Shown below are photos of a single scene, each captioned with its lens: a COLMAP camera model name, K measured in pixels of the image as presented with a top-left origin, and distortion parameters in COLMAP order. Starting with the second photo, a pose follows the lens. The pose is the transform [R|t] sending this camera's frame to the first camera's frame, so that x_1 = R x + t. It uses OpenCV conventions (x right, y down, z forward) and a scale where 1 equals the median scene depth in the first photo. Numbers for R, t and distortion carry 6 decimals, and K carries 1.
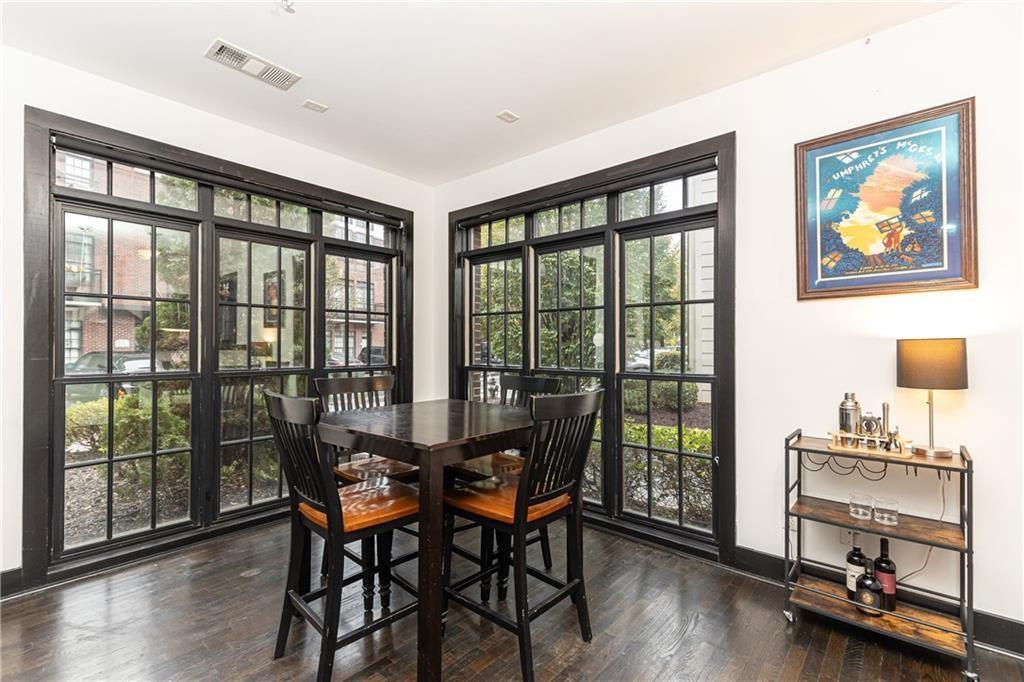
lens RADIAL K [[459.2, 0, 508.6], [0, 459.2, 346.1], [0, 0, 1]] dist [0.001357, -0.000690]
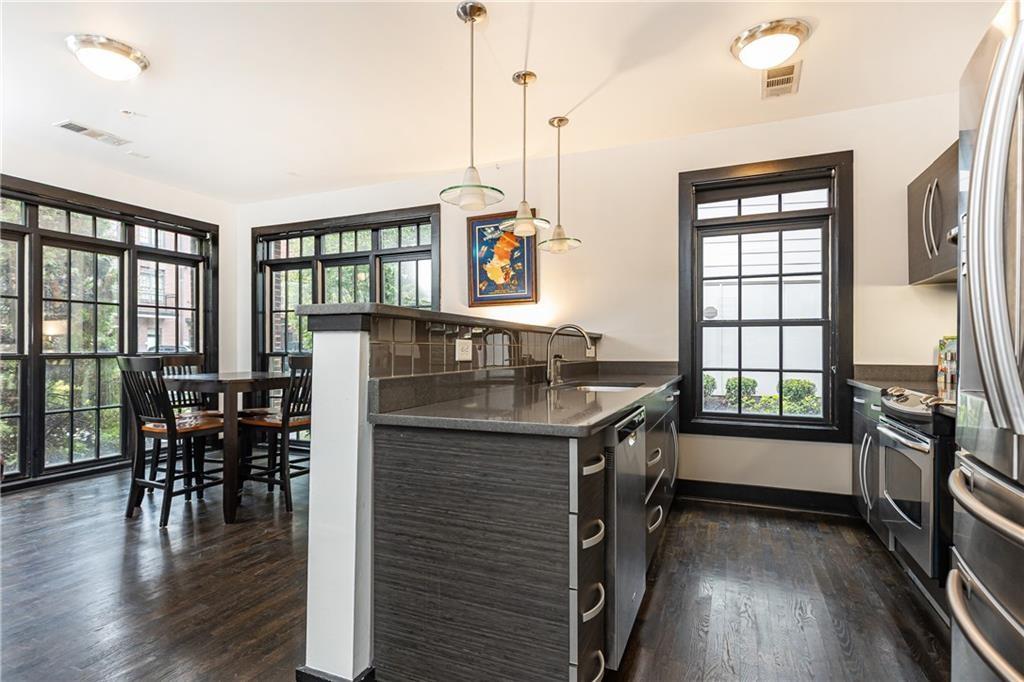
lens RADIAL K [[518.4, 0, 509.0], [0, 518.4, 346.3], [0, 0, 1]] dist [-0.001755, -0.001208]
pose [[0.952578, -0.000986, 0.304294, 0.122030], [0.001912, 0.999994, -0.002745, 0.035438], [-0.304289, 0.003197, 0.952574, -0.616411]]
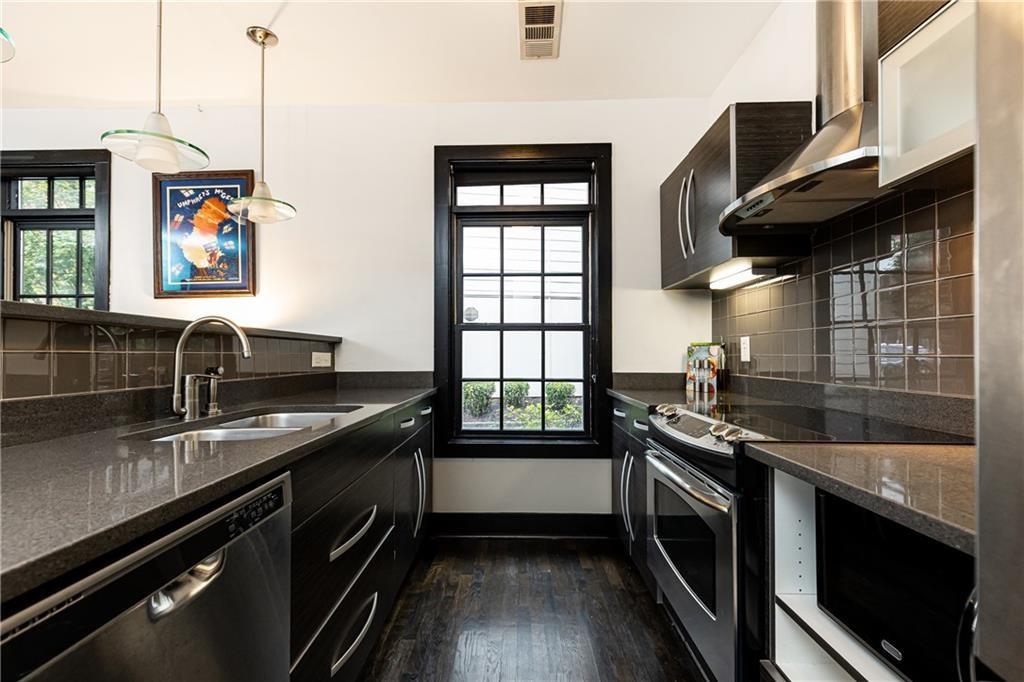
lens RADIAL K [[459.2, 0, 508.6], [0, 459.2, 346.1], [0, 0, 1]] dist [0.001357, -0.000690]
pose [[0.763197, 0.009132, 0.646102, 0.380164], [0.002267, 0.999856, -0.016810, 0.034762], [-0.646162, 0.014294, 0.763066, -0.379618]]
